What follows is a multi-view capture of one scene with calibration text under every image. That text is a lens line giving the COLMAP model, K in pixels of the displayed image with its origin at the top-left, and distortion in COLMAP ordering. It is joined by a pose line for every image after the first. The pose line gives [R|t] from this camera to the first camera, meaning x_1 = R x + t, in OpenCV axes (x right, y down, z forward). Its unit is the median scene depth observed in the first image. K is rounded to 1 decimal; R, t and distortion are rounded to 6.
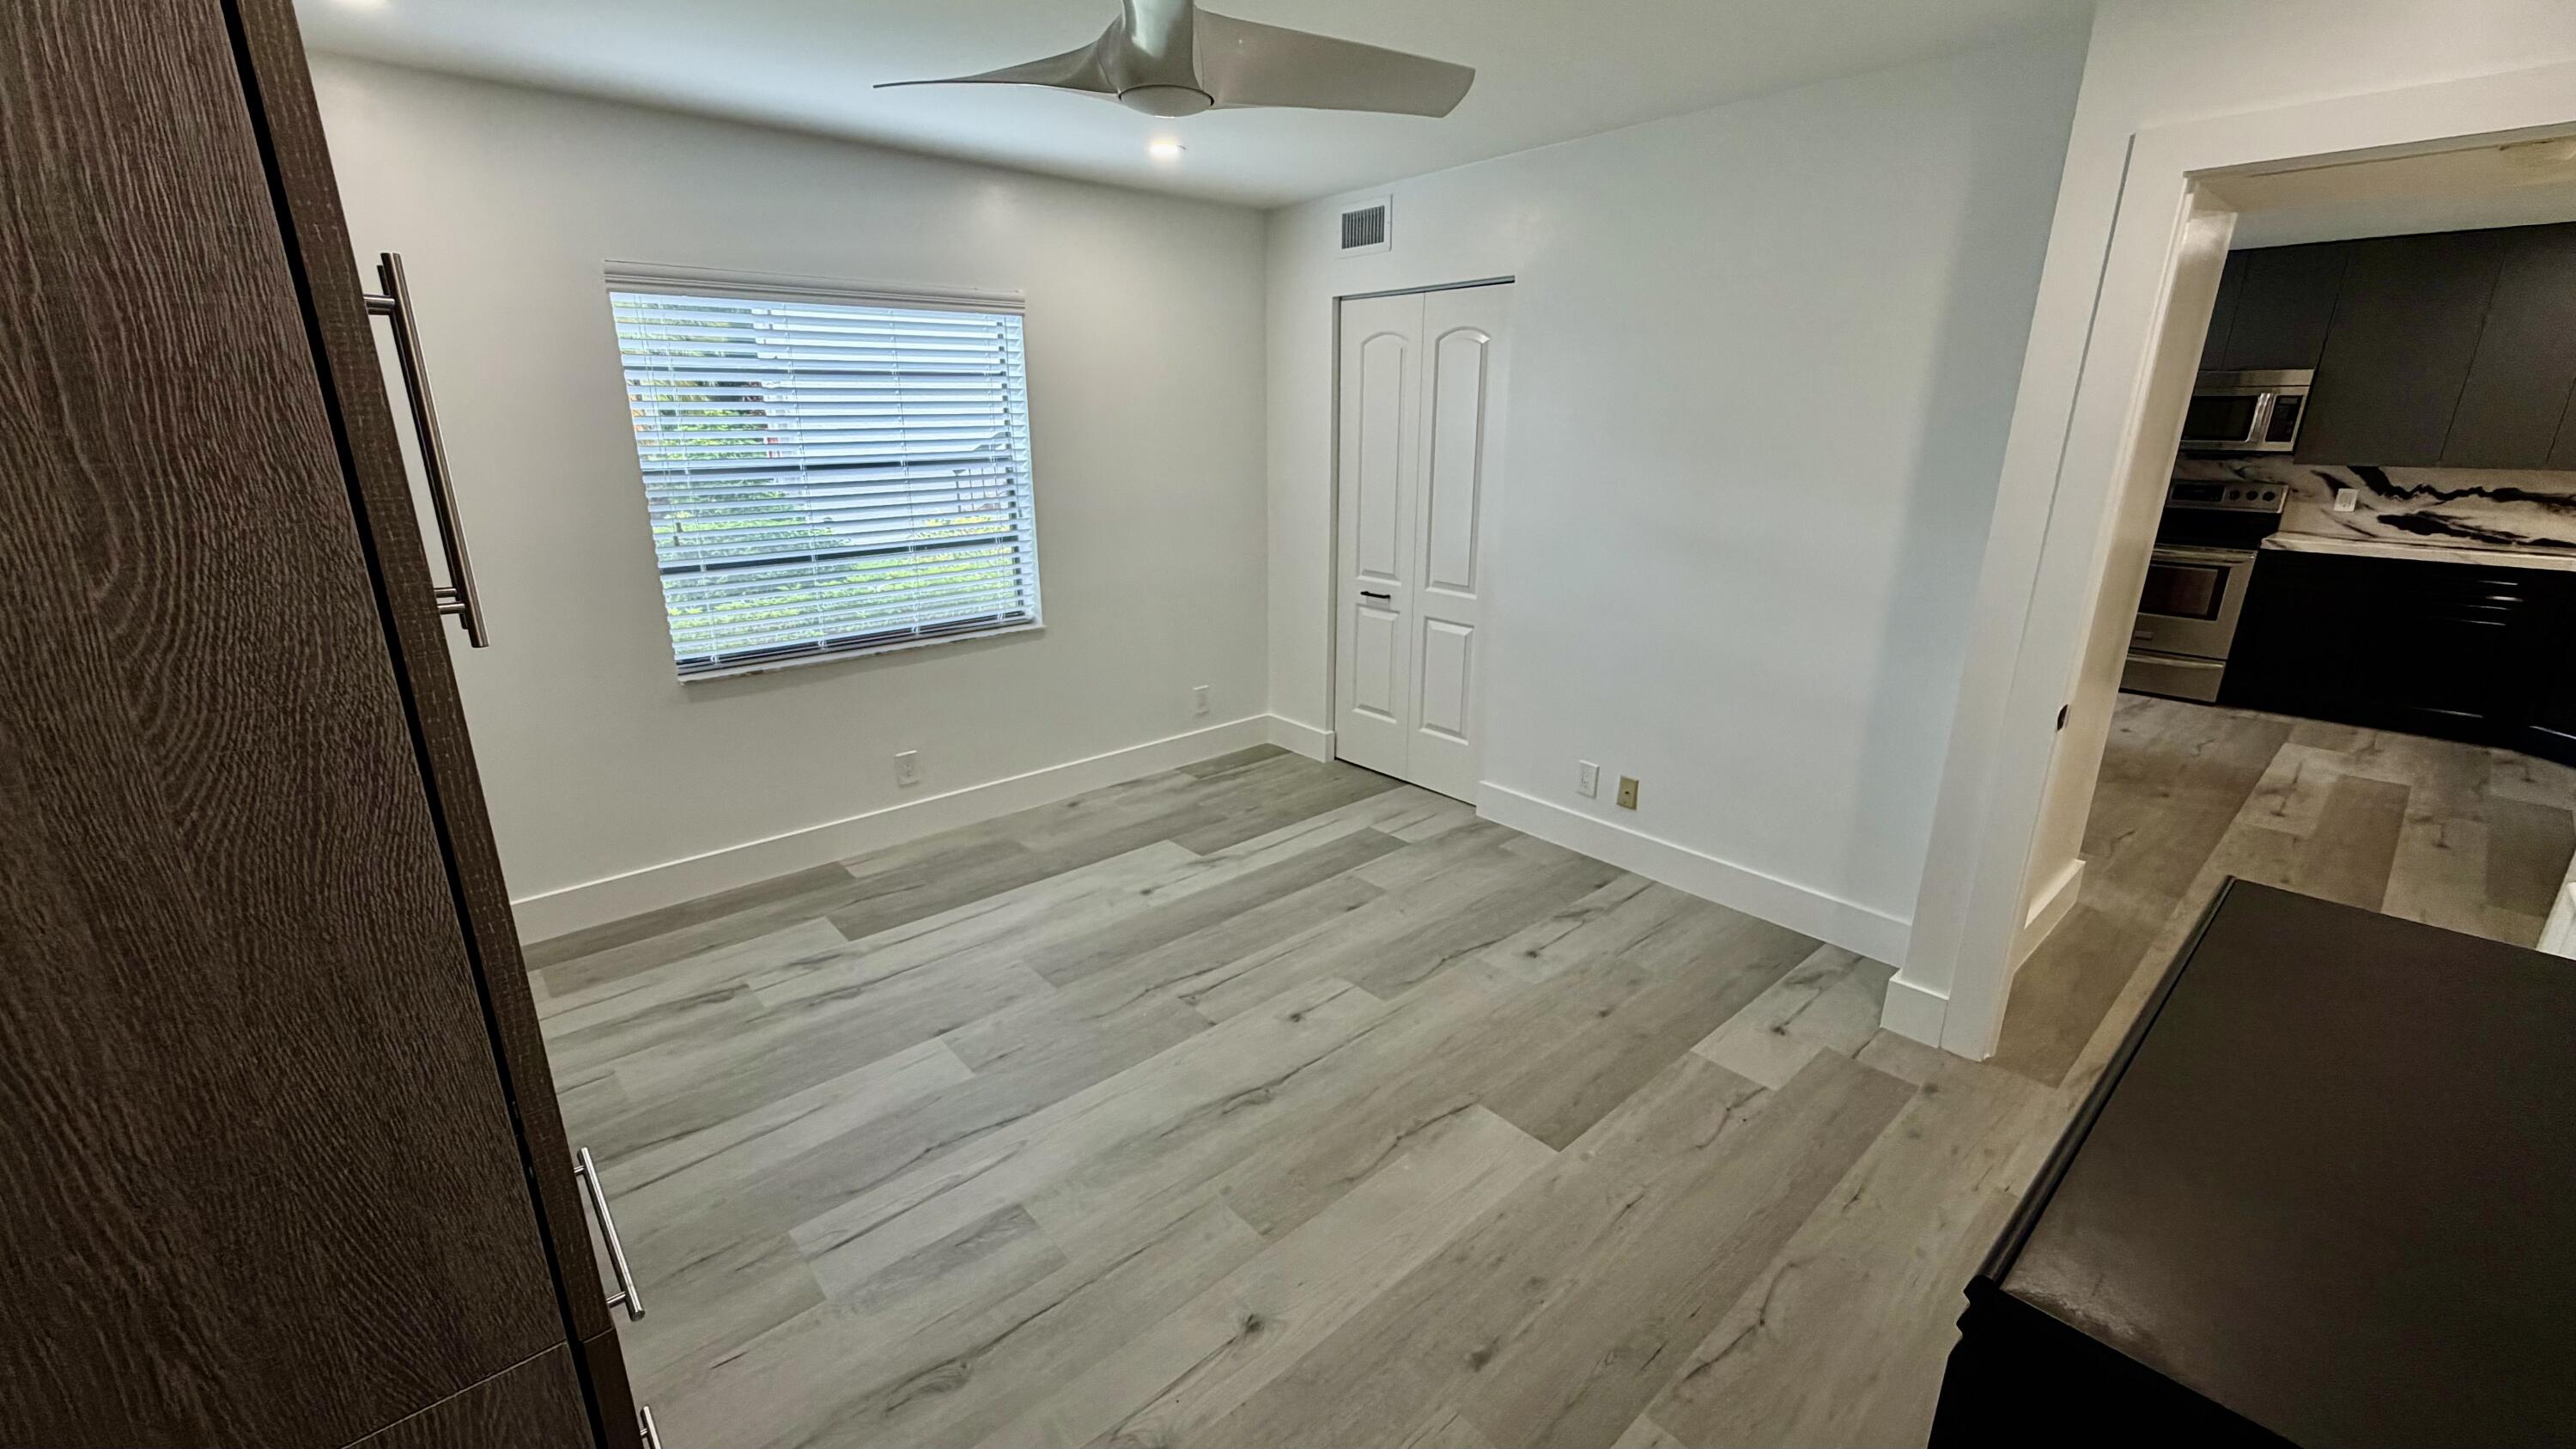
lens RADIAL K [[1027.5, 0, 1280.2], [0, 1027.5, 714.6], [0, 0, 1]] dist [0.001966, 0.000126]
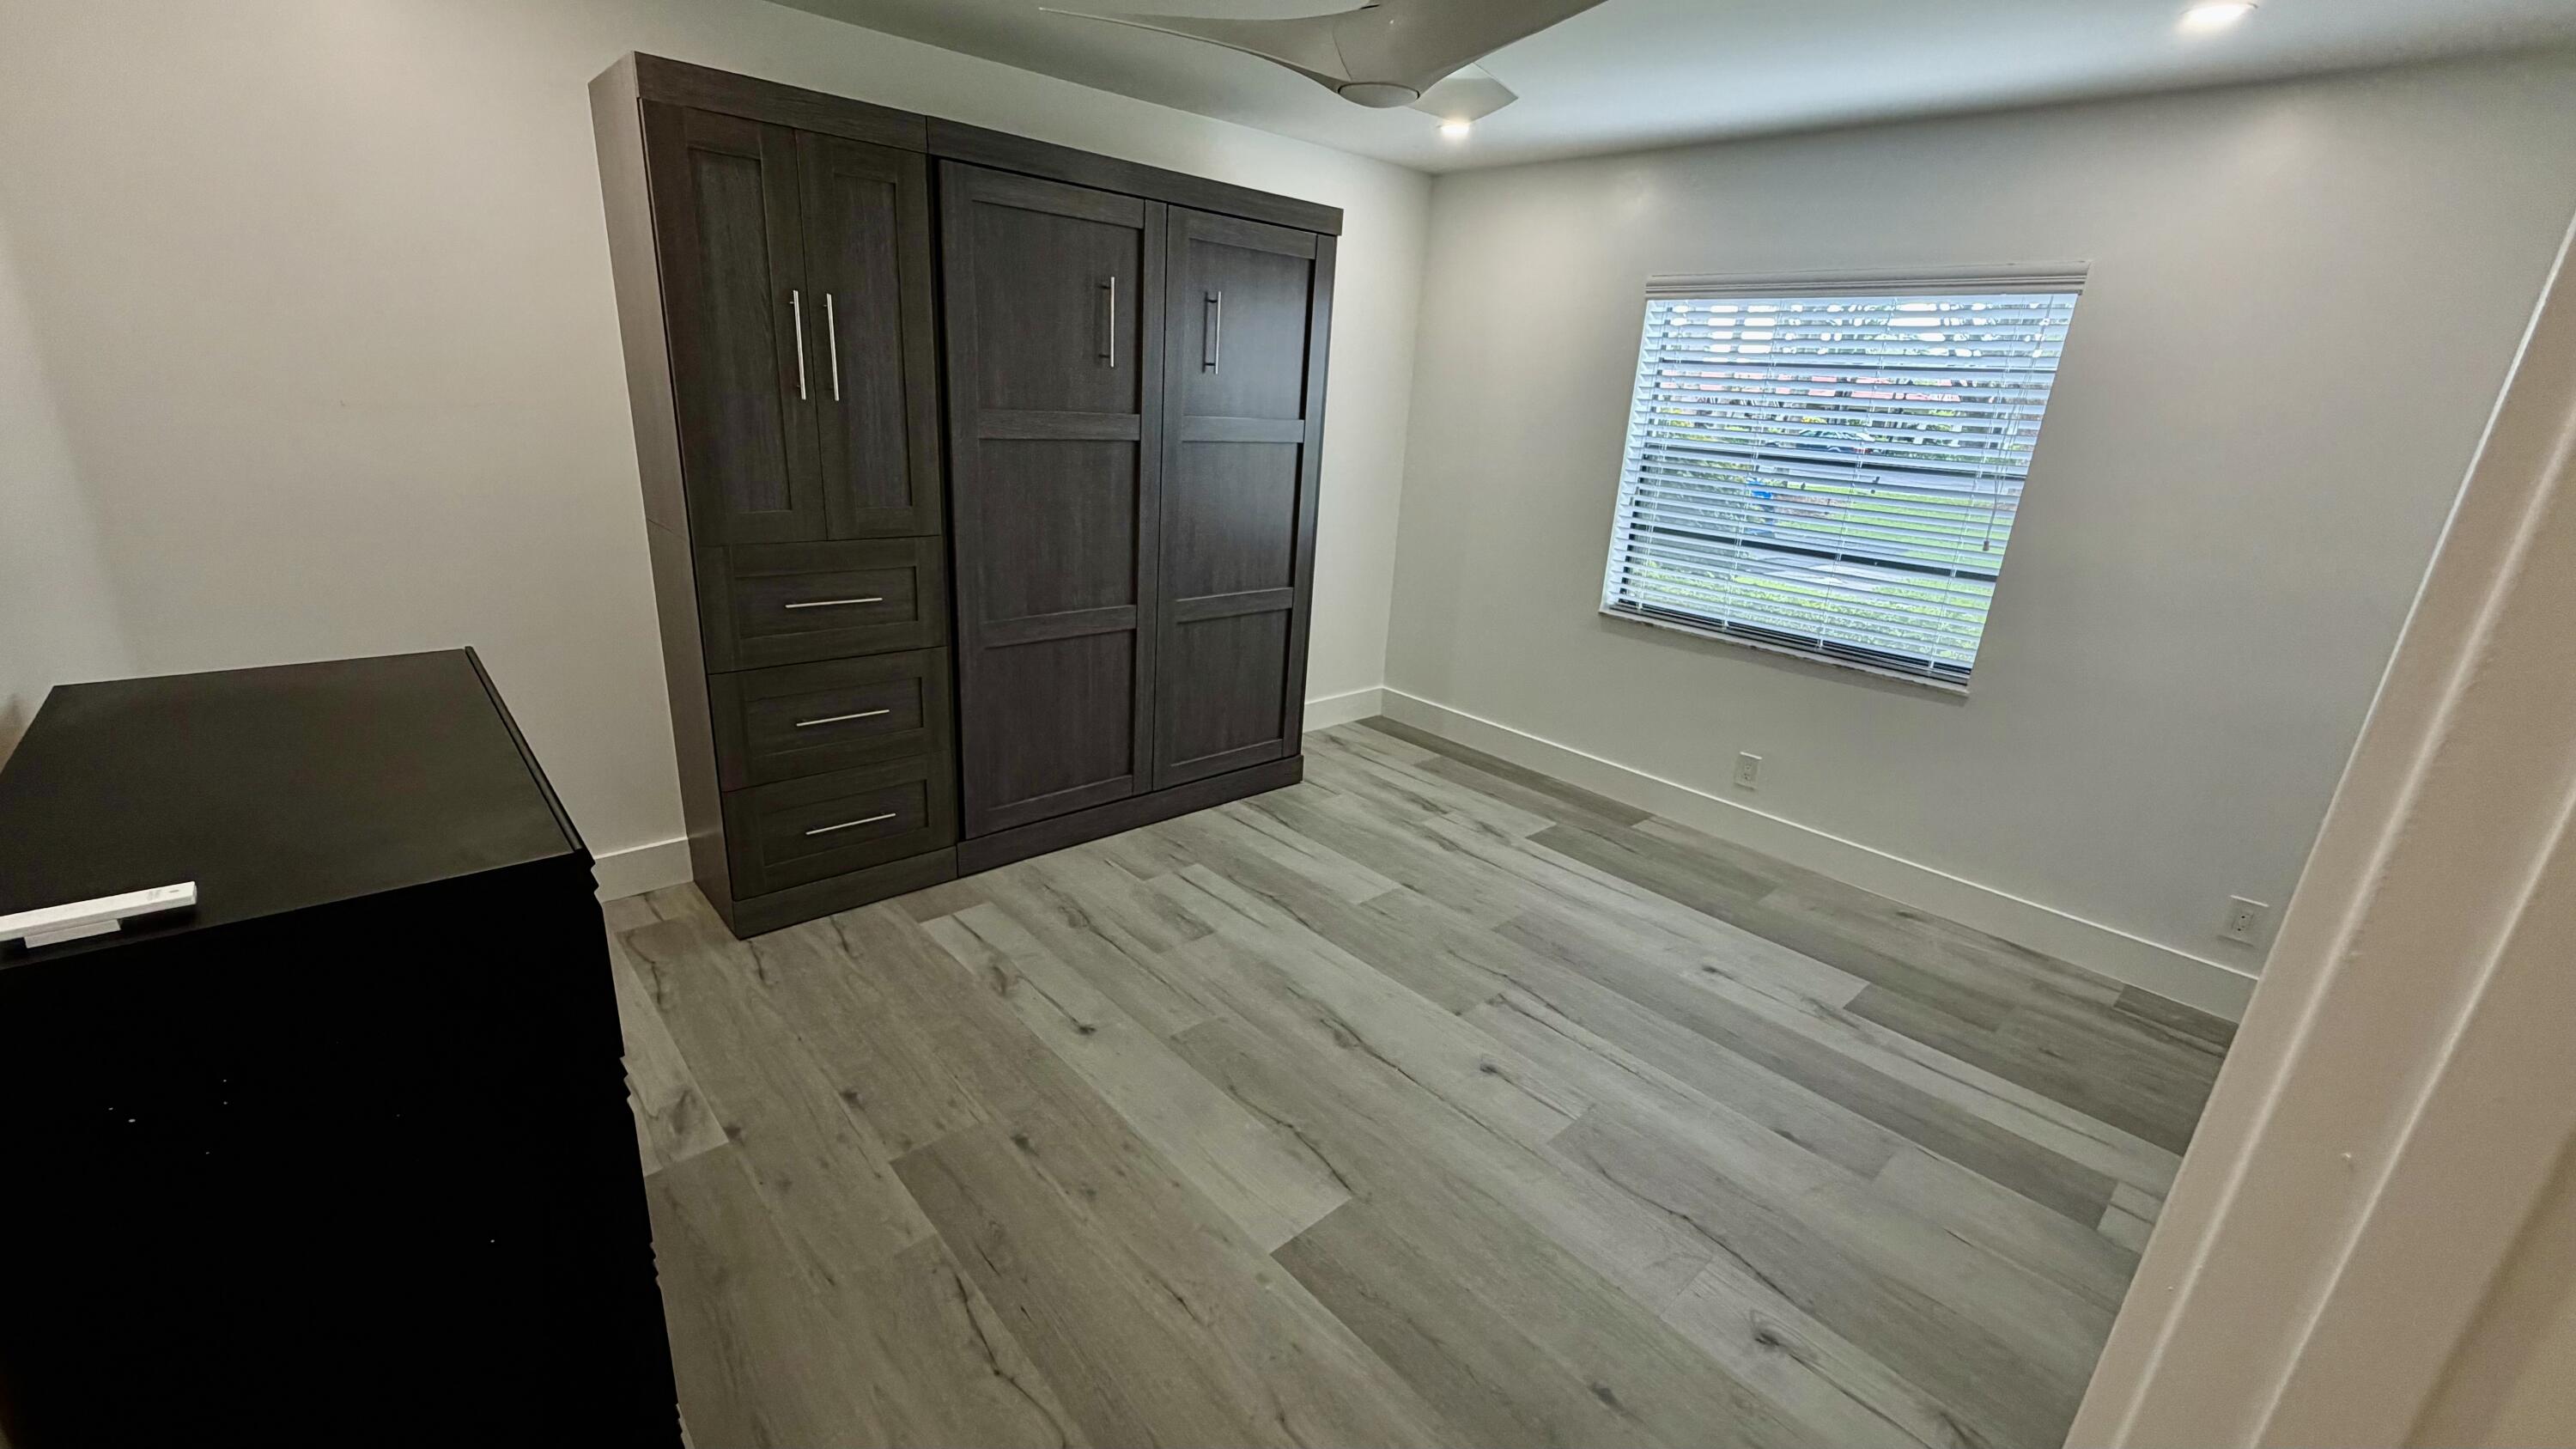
lens RADIAL K [[1027.5, 0, 1280.2], [0, 1027.5, 714.6], [0, 0, 1]] dist [0.001966, 0.000126]
pose [[0.021681, 0.310382, -0.950365, 0.674733], [-0.343583, 0.895004, 0.284463, -0.150730], [0.938872, 0.320361, 0.126046, 0.552259]]
